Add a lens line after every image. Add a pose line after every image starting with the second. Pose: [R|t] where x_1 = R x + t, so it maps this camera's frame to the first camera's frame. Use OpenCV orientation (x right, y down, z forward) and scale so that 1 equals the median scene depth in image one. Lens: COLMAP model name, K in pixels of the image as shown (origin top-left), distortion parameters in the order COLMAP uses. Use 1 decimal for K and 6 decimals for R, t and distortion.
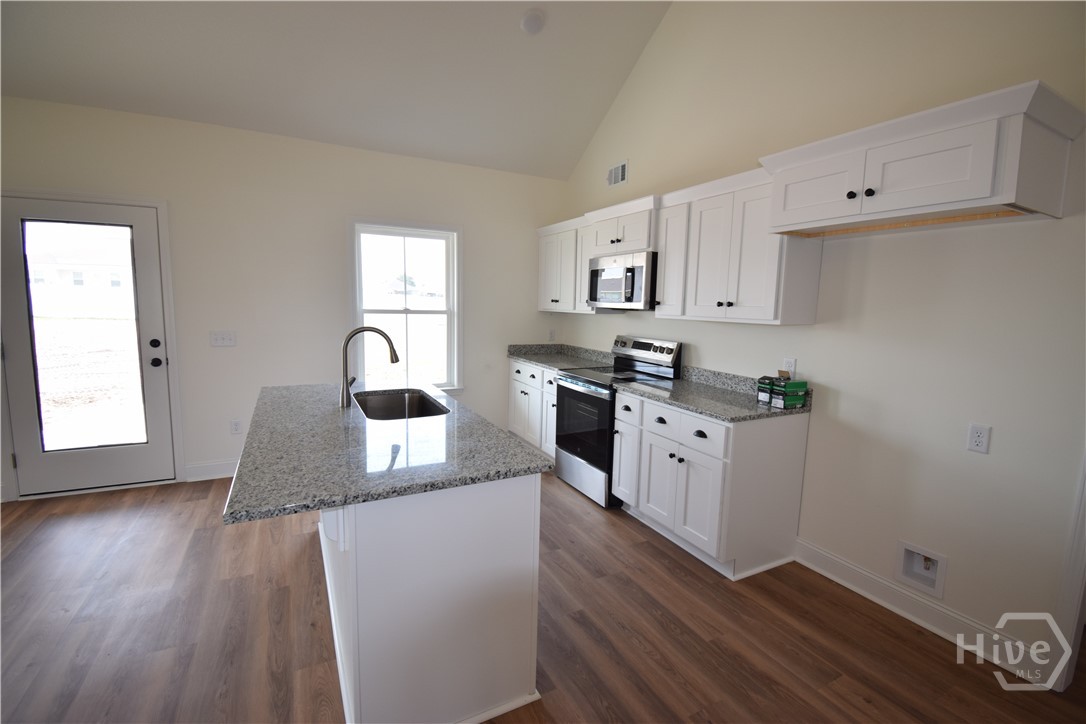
lens RADIAL K [[485.2, 0, 545.0], [0, 485.2, 371.7], [0, 0, 1]] dist [0.009598, -0.000787]
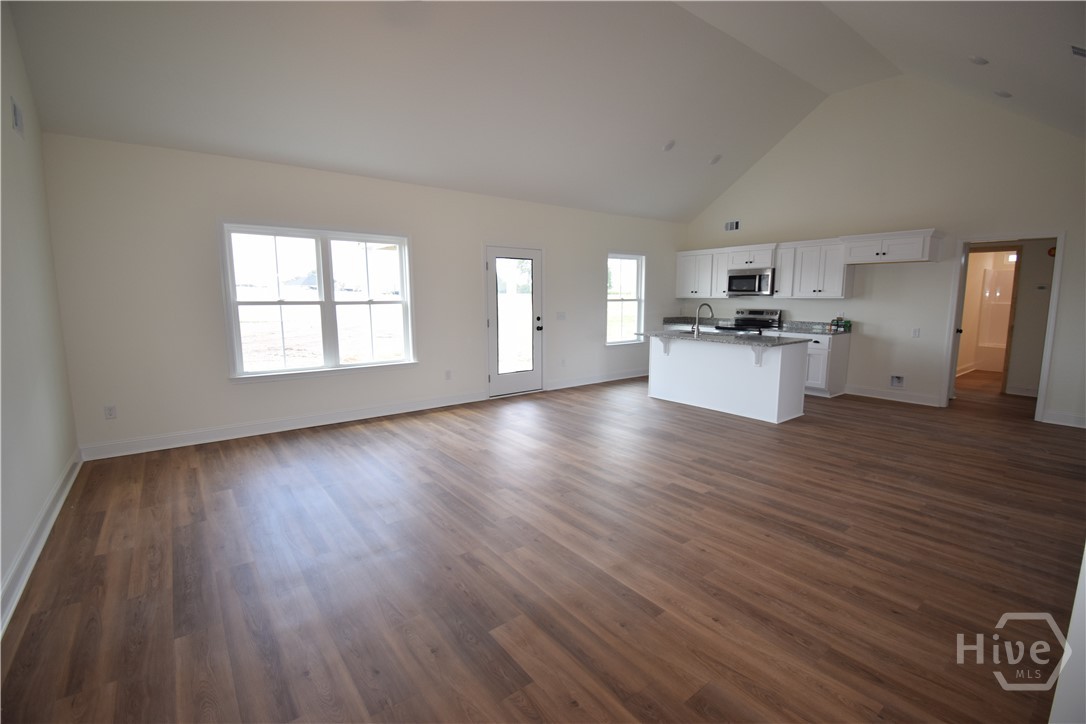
lens RADIAL K [[485.2, 0, 549.3], [0, 485.2, 370.4], [0, 0, 1]] dist [0.009598, -0.000787]
pose [[0.983929, -0.052896, 0.170547, -1.160866], [0.050432, 0.998551, 0.018748, 0.121862], [-0.171292, -0.009846, 0.985171, -0.988059]]
